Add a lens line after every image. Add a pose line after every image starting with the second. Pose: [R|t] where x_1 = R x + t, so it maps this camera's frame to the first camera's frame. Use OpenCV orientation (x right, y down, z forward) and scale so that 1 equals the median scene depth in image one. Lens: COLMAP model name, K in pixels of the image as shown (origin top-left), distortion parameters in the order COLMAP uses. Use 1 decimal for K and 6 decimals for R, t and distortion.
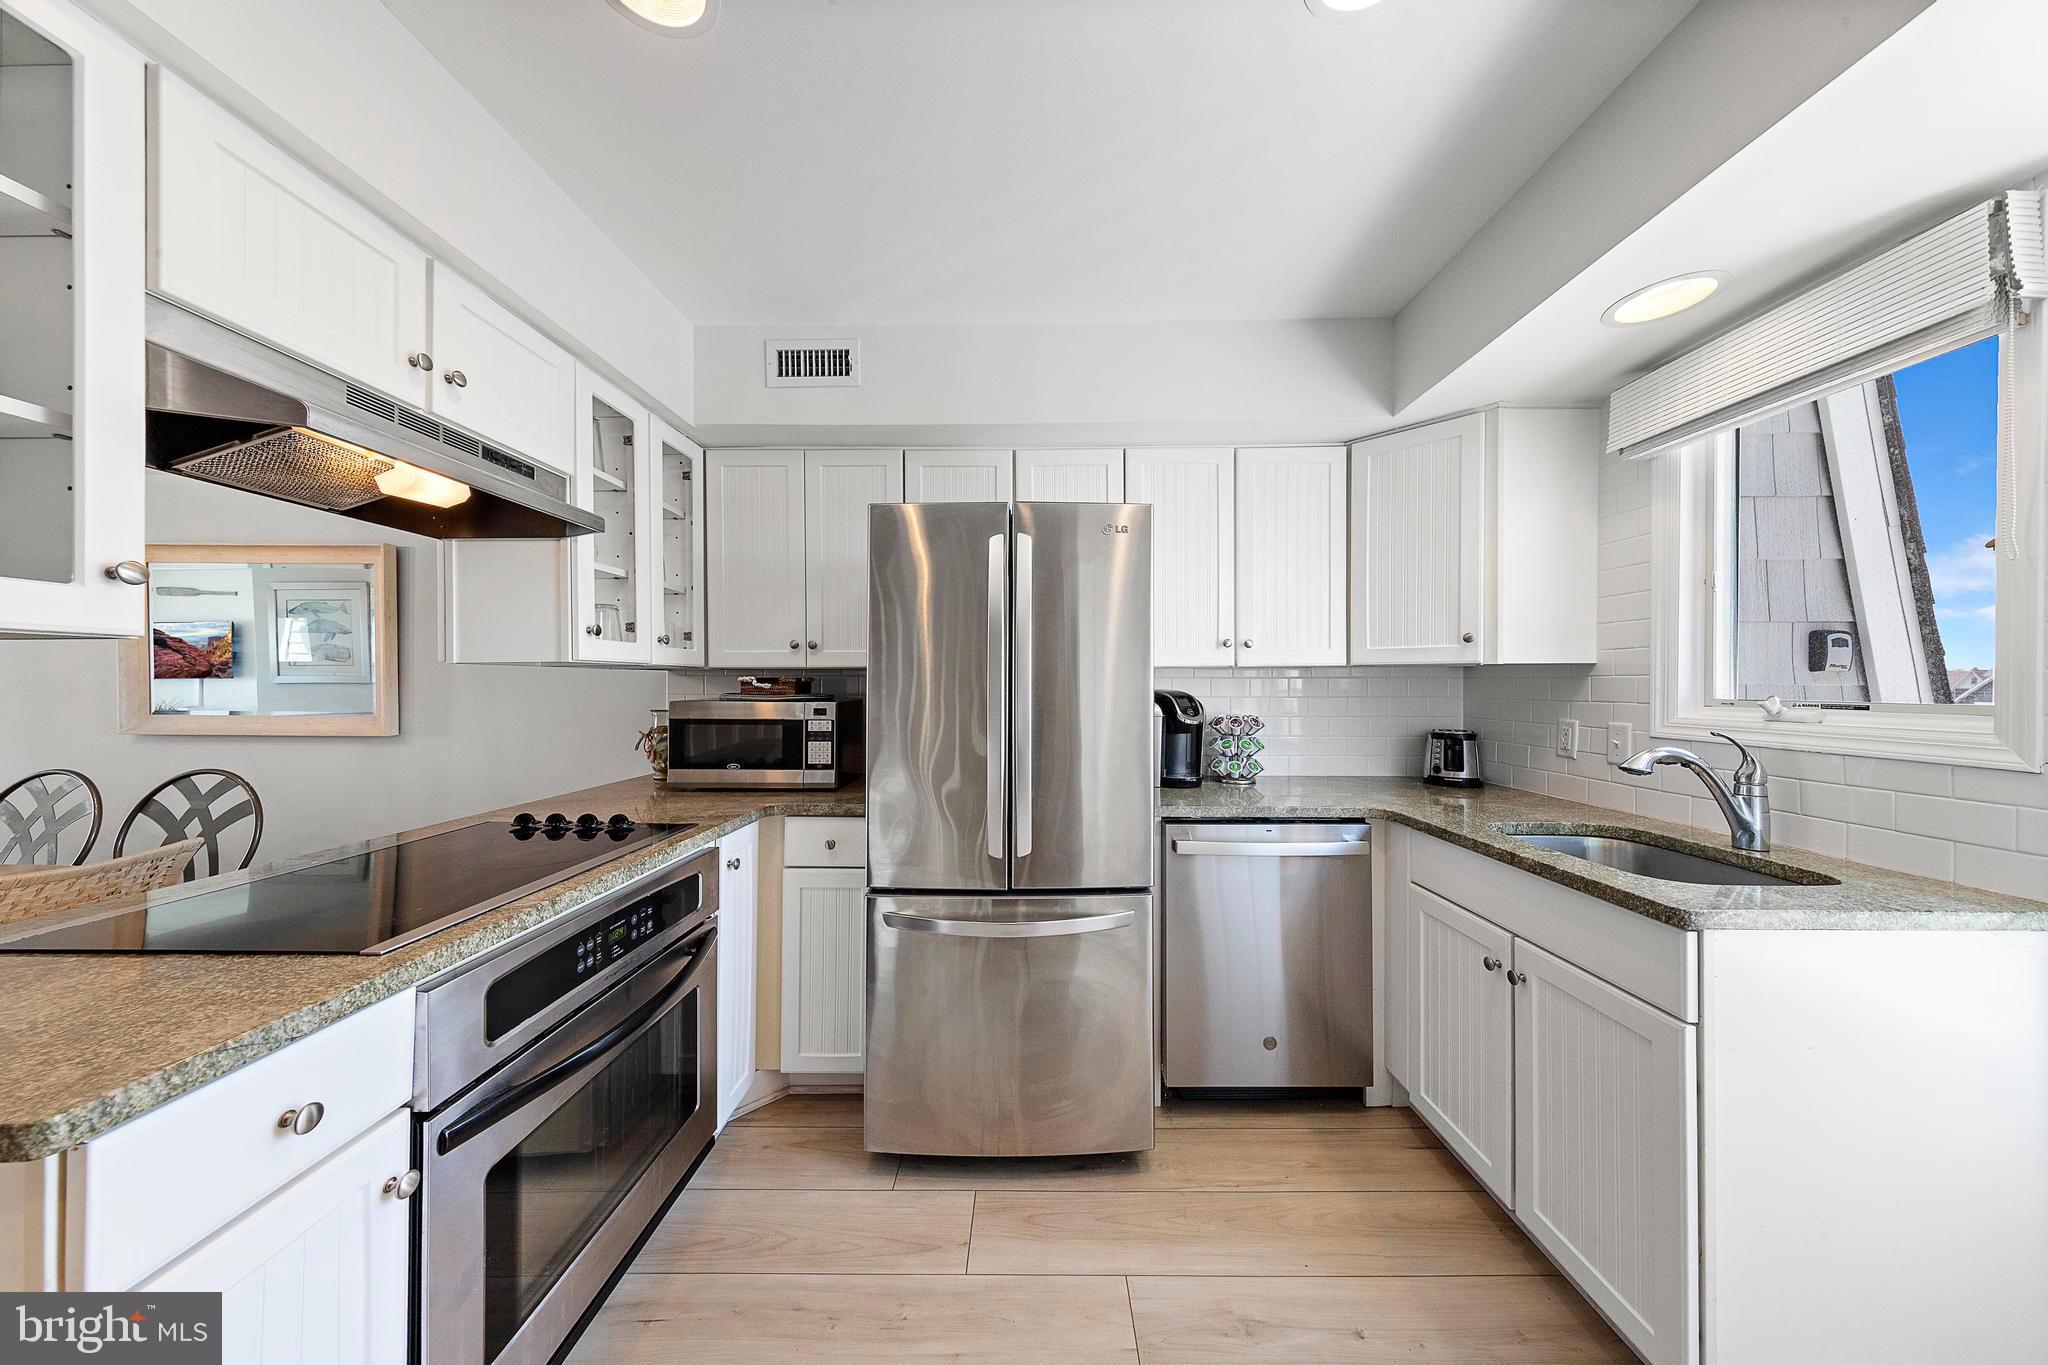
lens RADIAL K [[645.1, 0, 1012.5], [0, 645.1, 689.5], [0, 0, 1]] dist [0.001997, 0.000062]
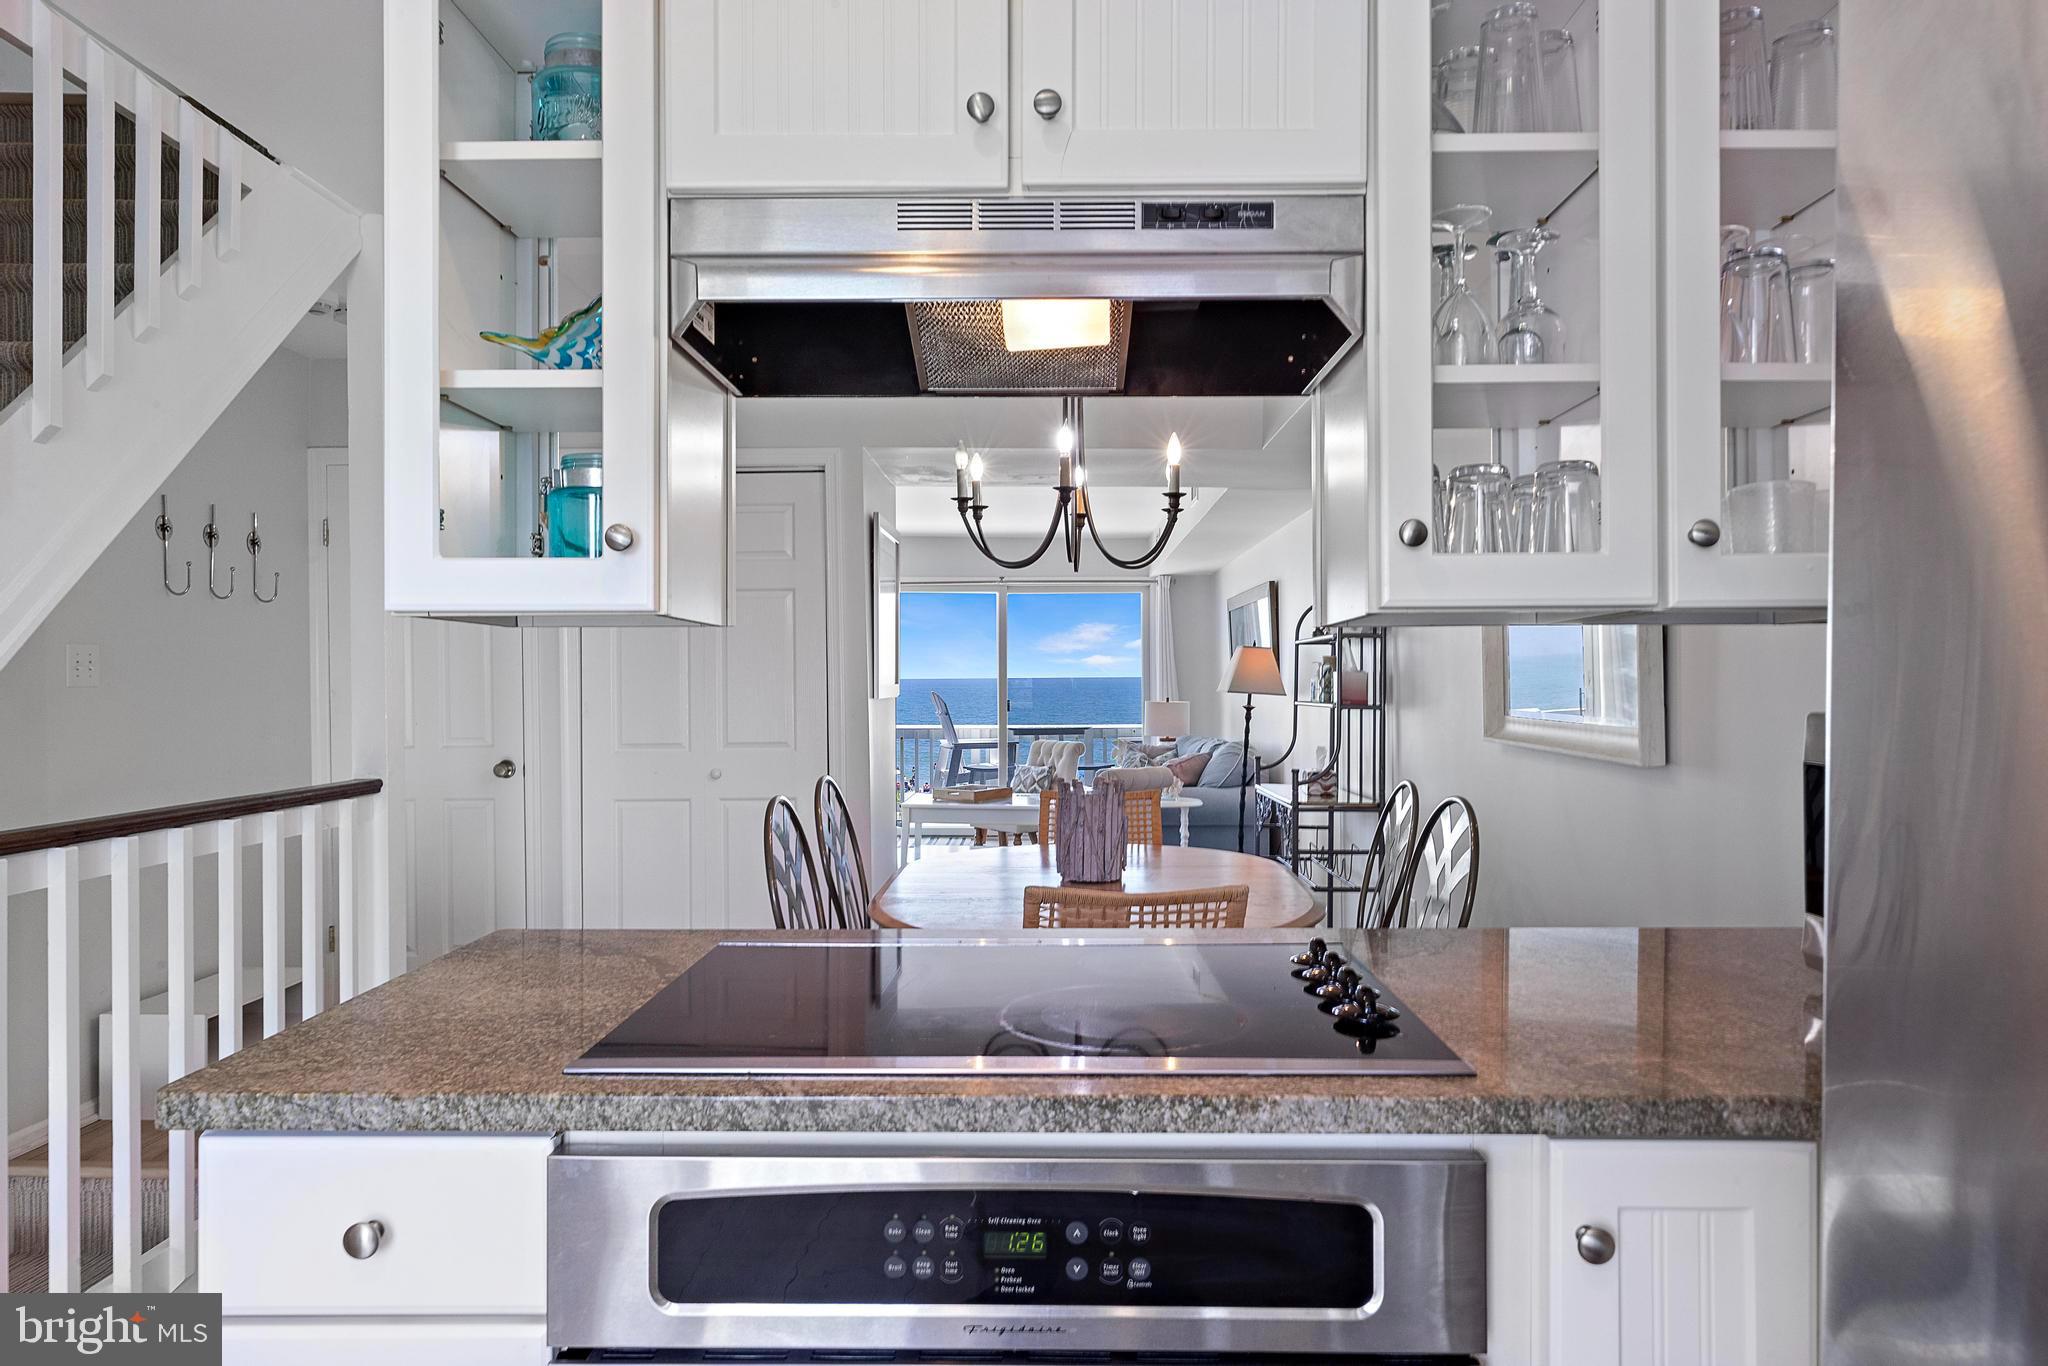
lens RADIAL K [[1316.8, 0, 1054.7], [0, 1316.8, 687.3], [0, 0, 1]] dist [0.004611, 0.000148]
pose [[0.024873, 0.004493, -0.999681, 0.184721], [-0.002223, 0.999988, 0.004439, 0.004332], [0.999688, 0.002112, 0.024883, 0.711103]]
